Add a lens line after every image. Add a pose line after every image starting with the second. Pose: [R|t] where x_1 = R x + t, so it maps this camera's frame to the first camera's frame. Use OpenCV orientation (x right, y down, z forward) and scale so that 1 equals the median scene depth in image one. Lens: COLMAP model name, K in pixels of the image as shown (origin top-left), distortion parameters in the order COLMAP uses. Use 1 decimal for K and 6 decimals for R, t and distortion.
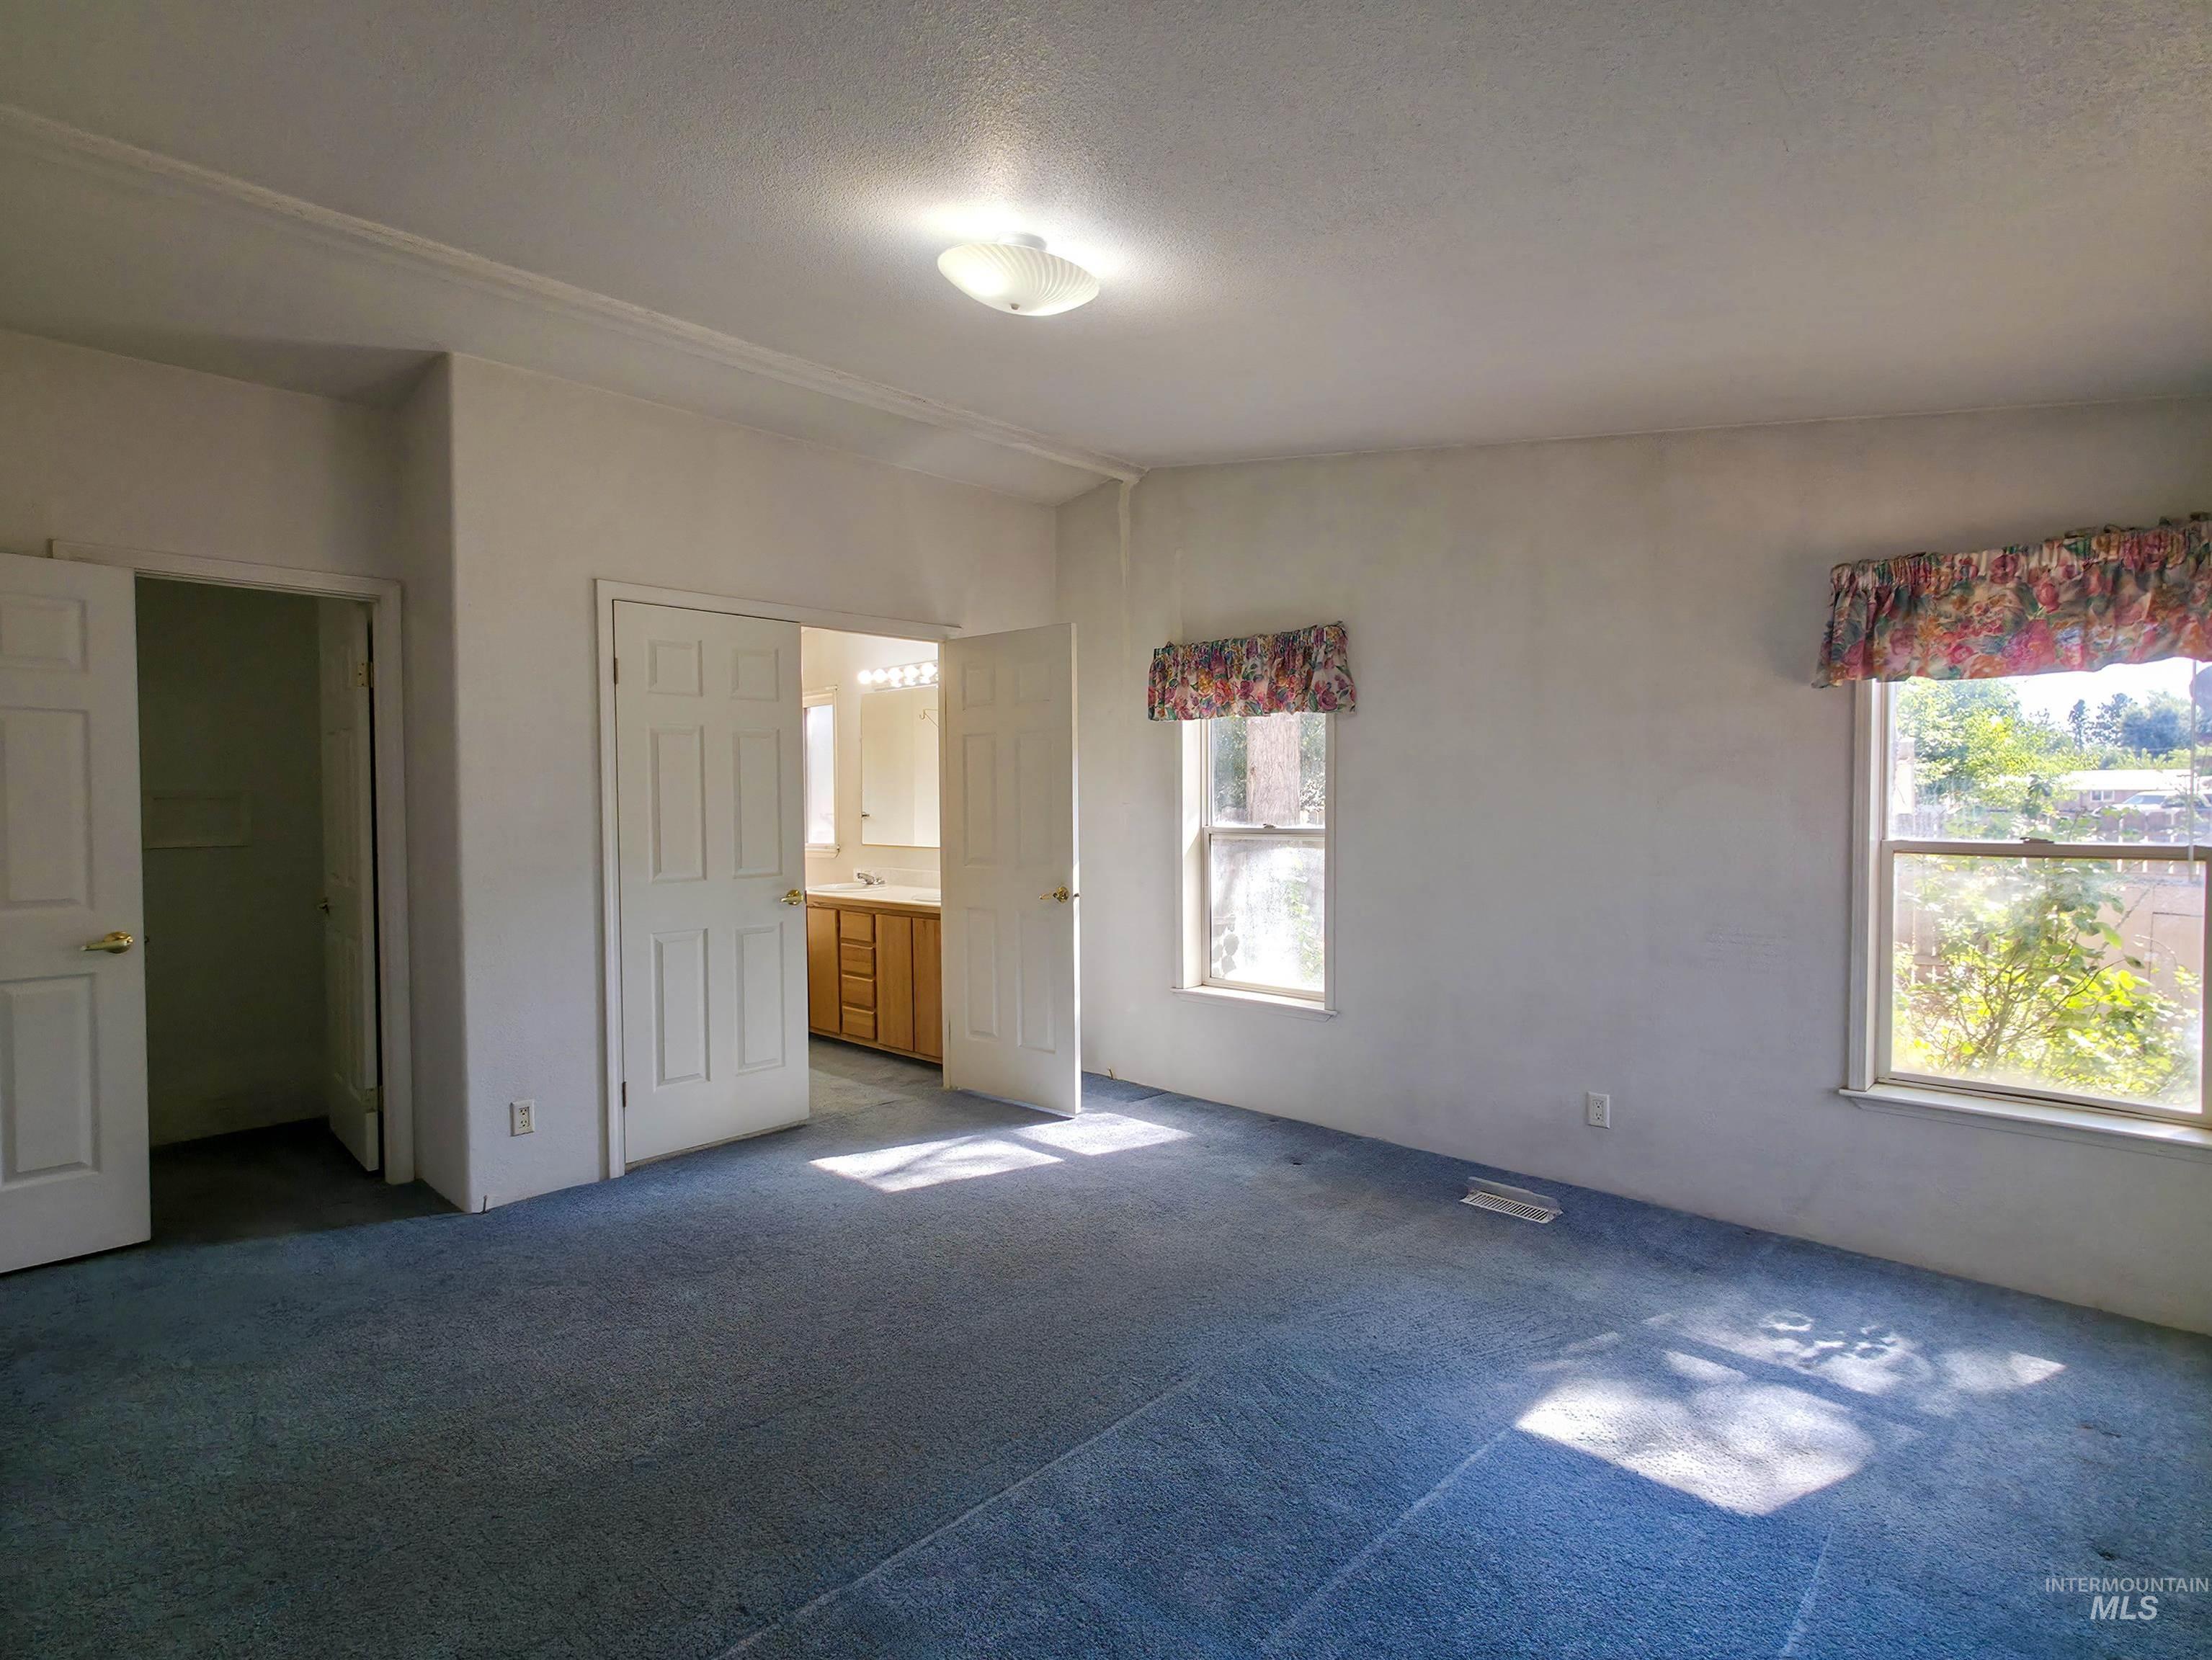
lens RADIAL K [[1131.2, 0, 1110.9], [0, 1131.2, 831.3], [0, 0, 1]] dist [0.002136, -0.000228]
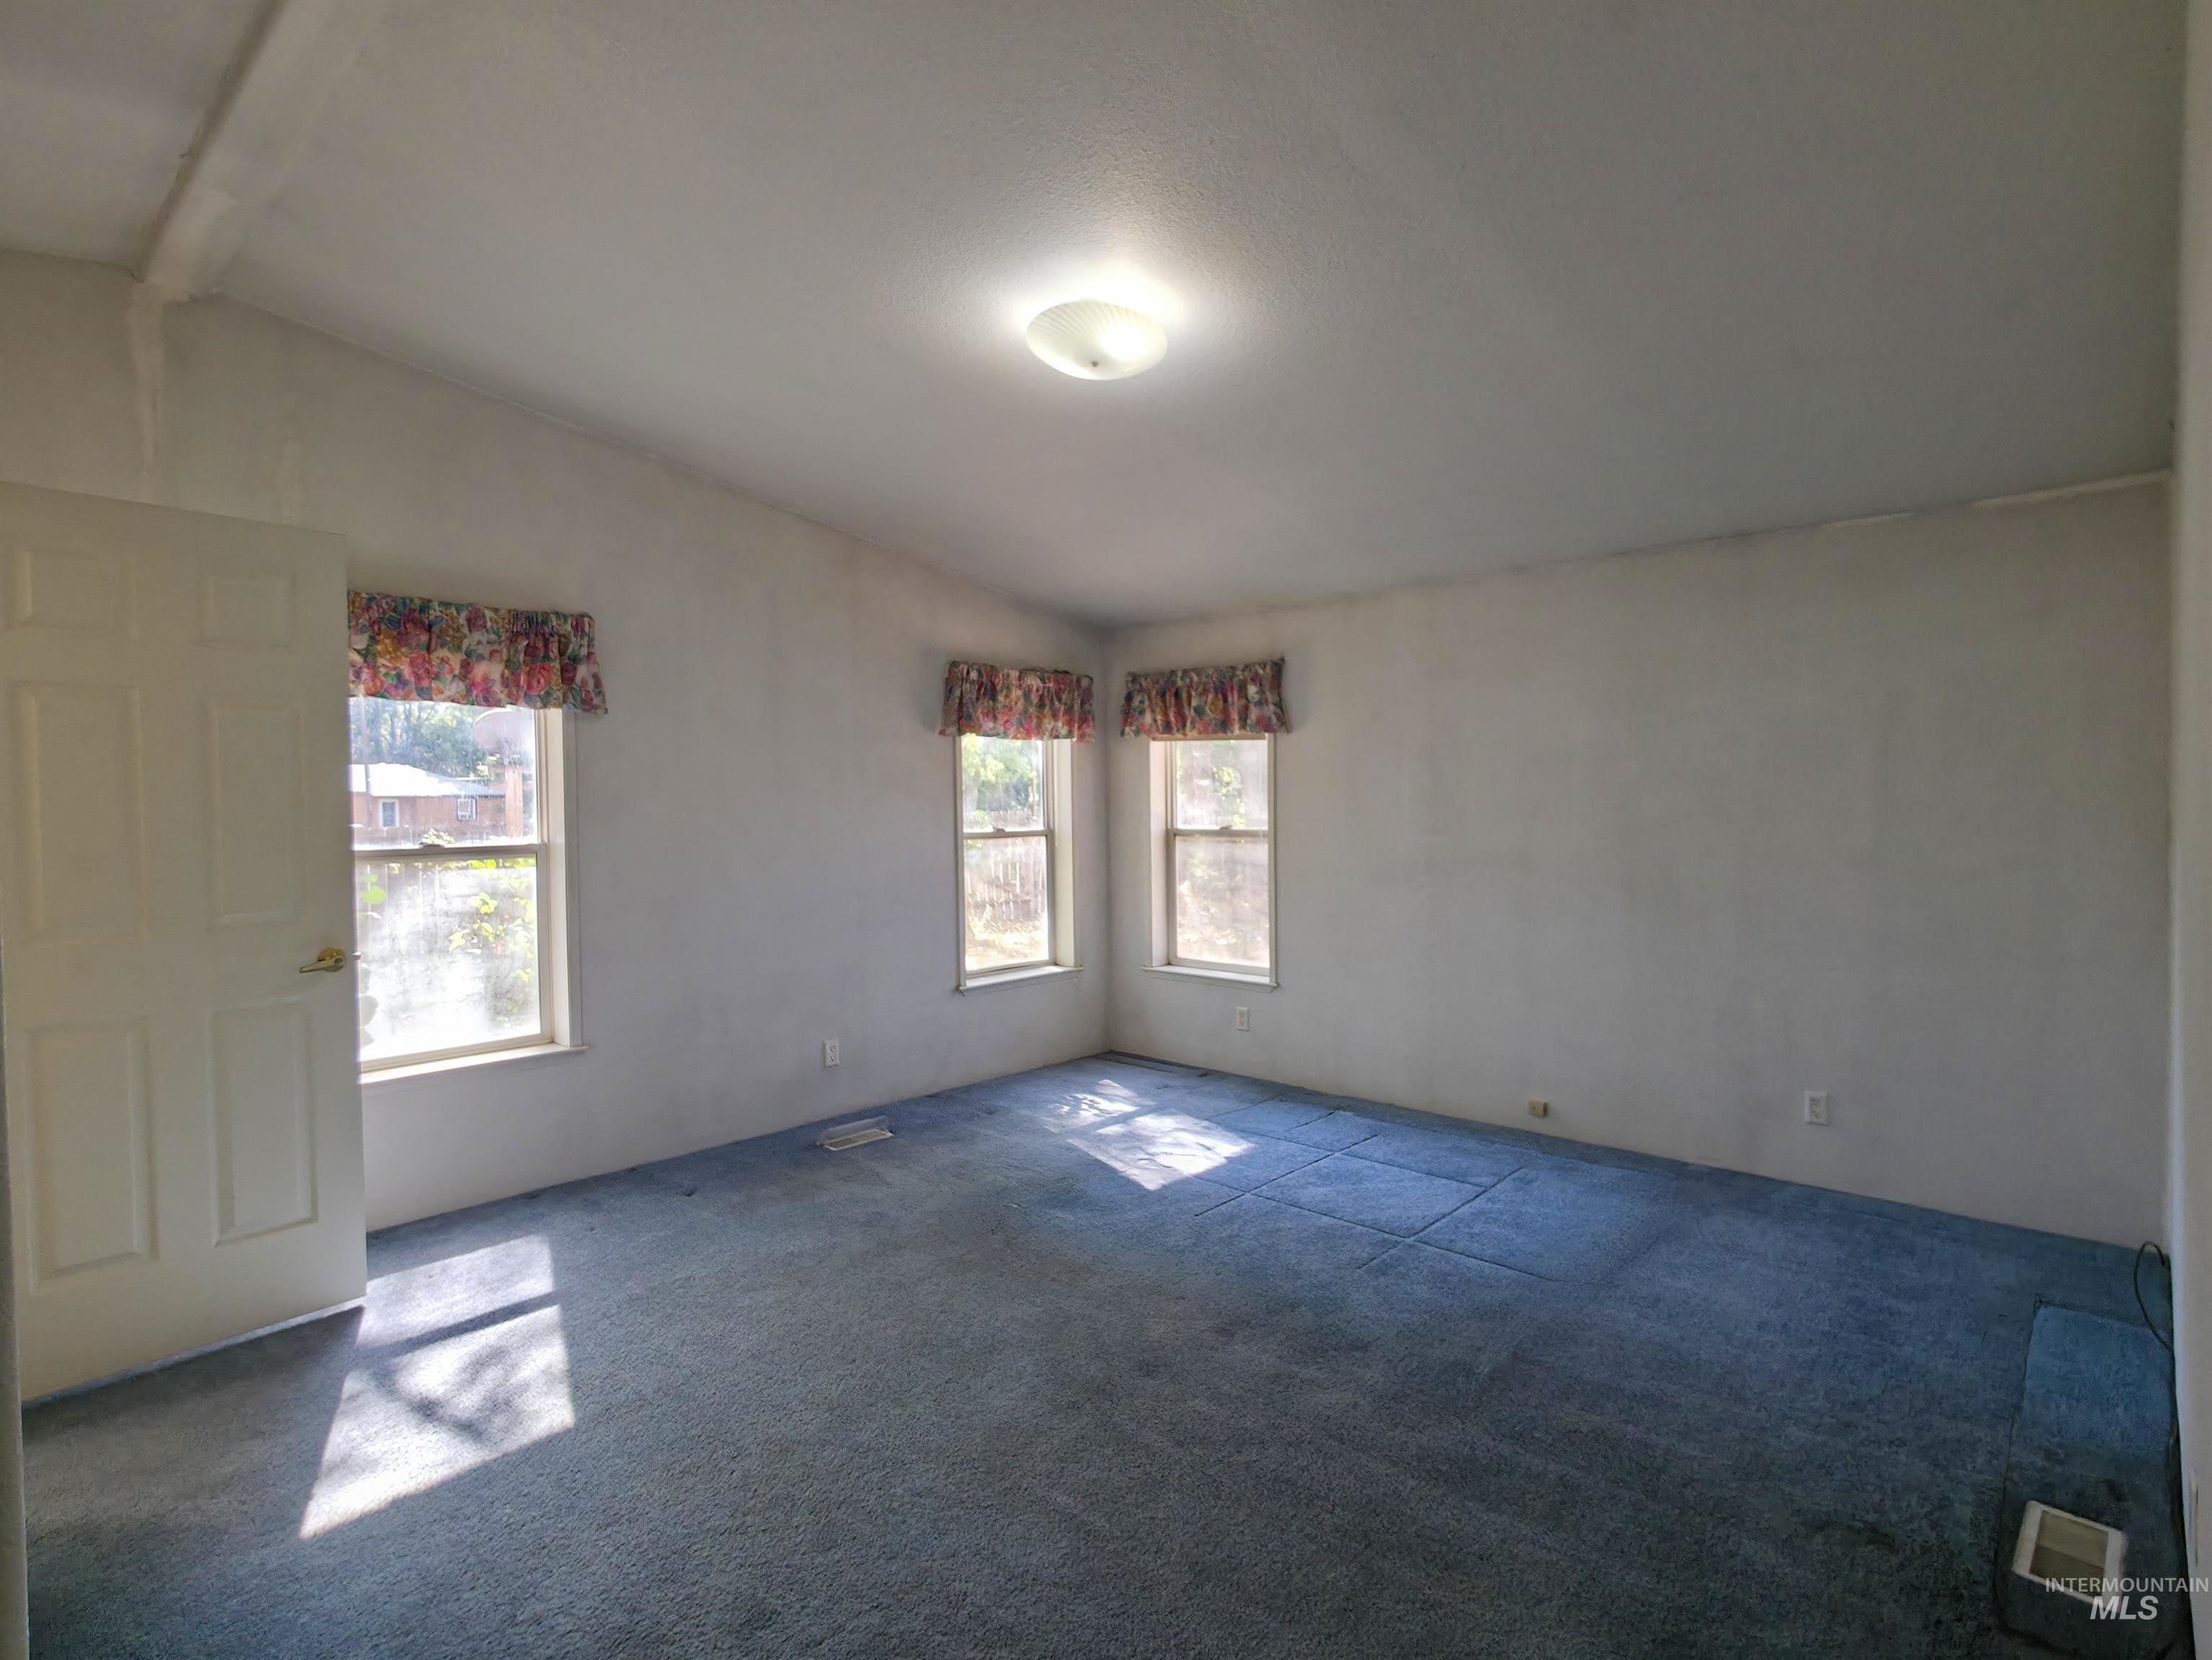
lens RADIAL K [[1131.2, 0, 1107.6], [0, 1131.2, 827.4], [0, 0, 1]] dist [0.002136, -0.000228]
pose [[-0.024228, -0.009979, 0.999657, -0.812542], [0.043872, 0.998976, 0.011035, -0.006174], [-0.998743, 0.044124, -0.023766, 0.691118]]
